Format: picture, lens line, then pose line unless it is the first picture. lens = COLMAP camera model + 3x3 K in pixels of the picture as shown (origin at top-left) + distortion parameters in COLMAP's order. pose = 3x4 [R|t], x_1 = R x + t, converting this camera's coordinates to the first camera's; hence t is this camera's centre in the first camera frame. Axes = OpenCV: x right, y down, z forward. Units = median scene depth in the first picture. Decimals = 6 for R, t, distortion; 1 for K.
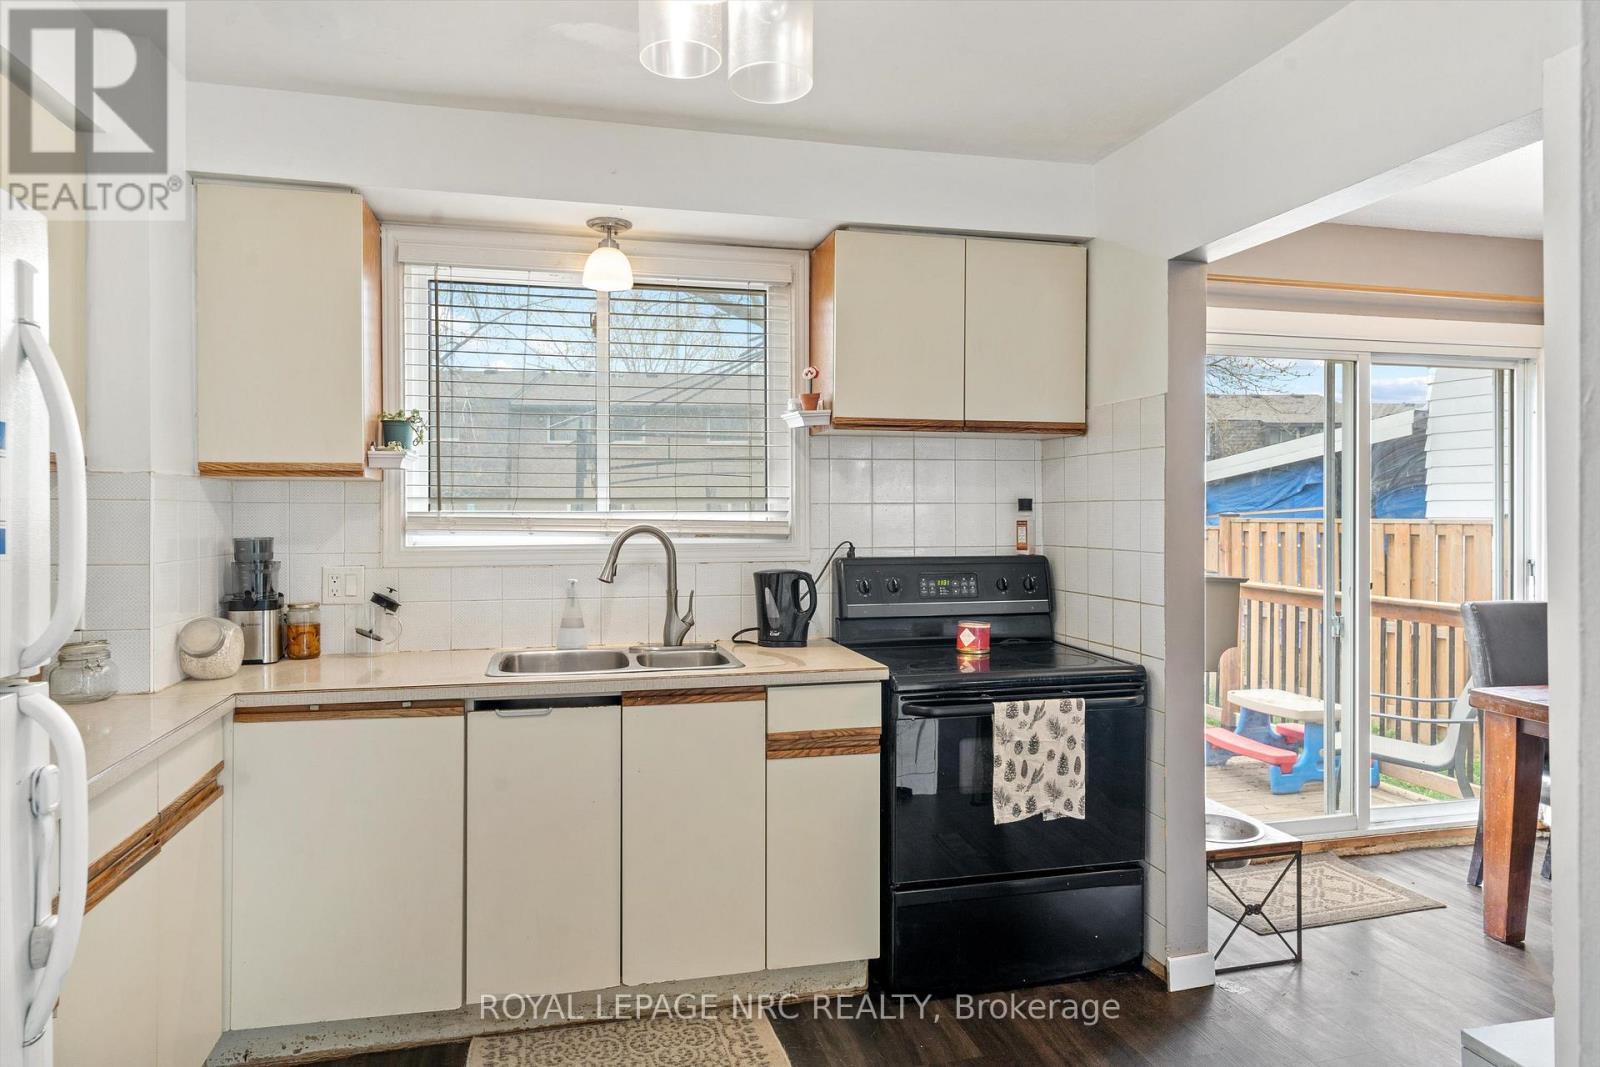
lens RADIAL K [[1010.1, 0, 800.3], [0, 1010.1, 523.1], [0, 0, 1]] dist [0.007341, 0.002562]
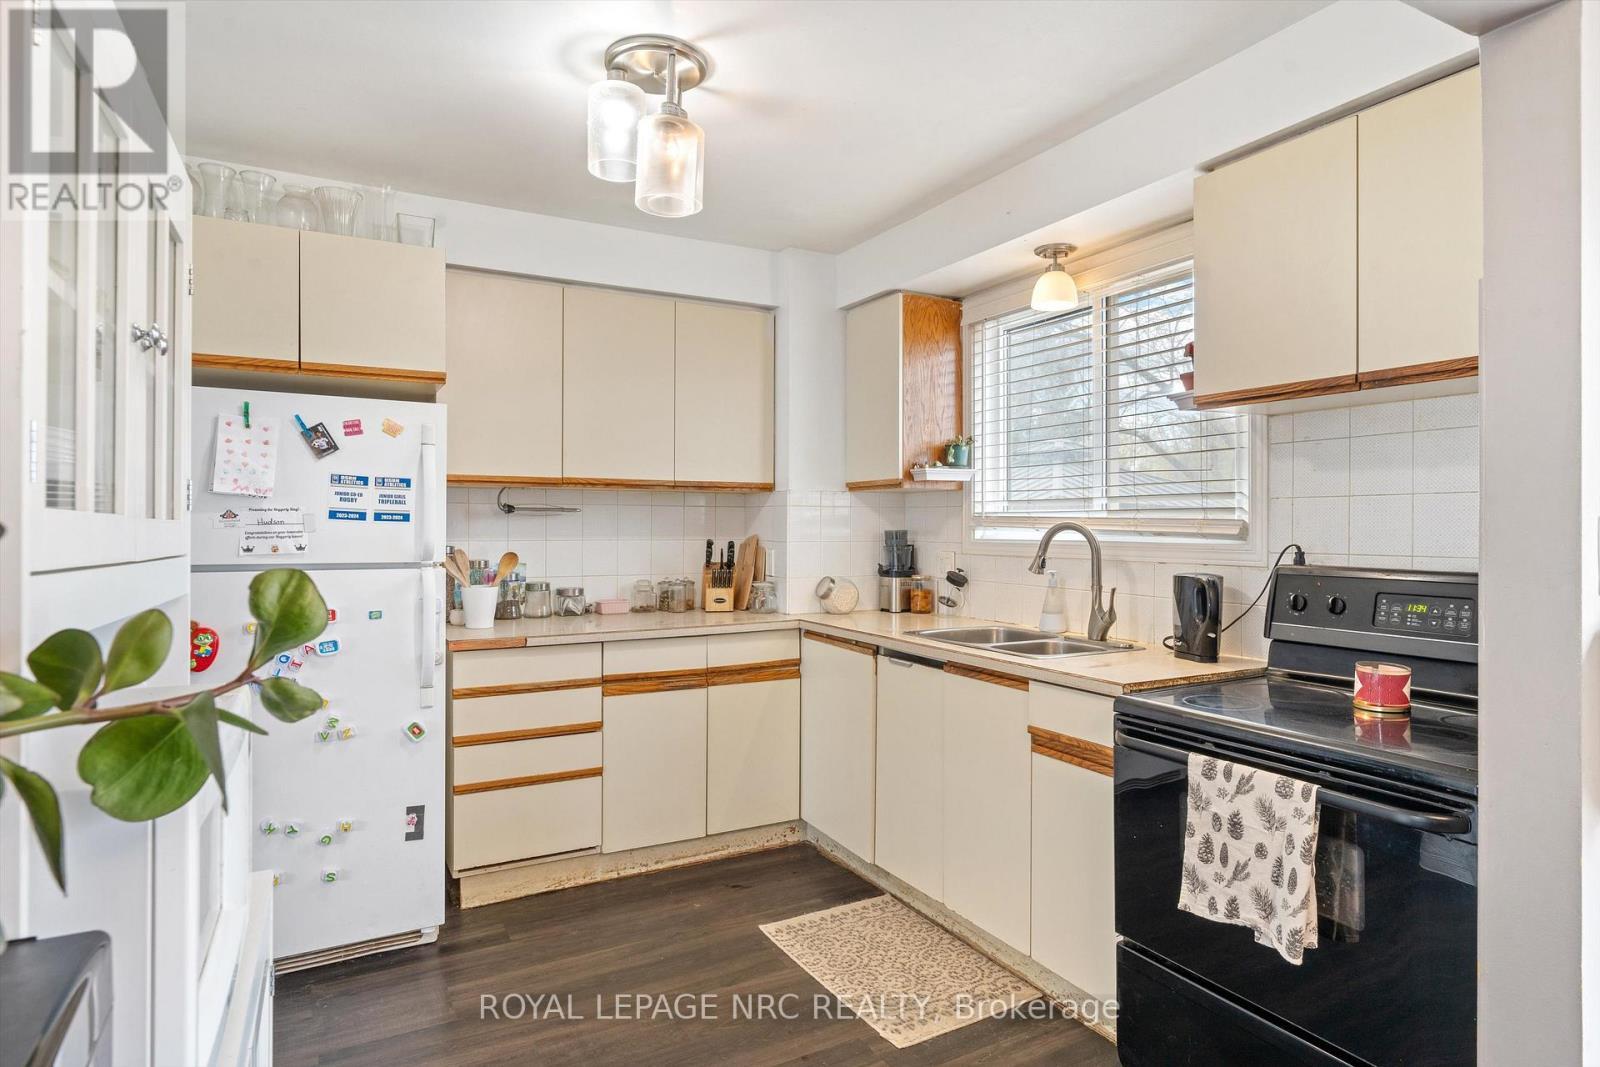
lens RADIAL K [[897.4, 0, 800.0], [0, 897.4, 533.5], [0, 0, 1]] dist [-0.002160, -0.000128]
pose [[0.247268, 0.011090, -0.968884, 0.765165], [-0.013865, 0.999873, 0.007906, 0.011046], [0.968848, 0.011478, 0.247390, 0.538878]]
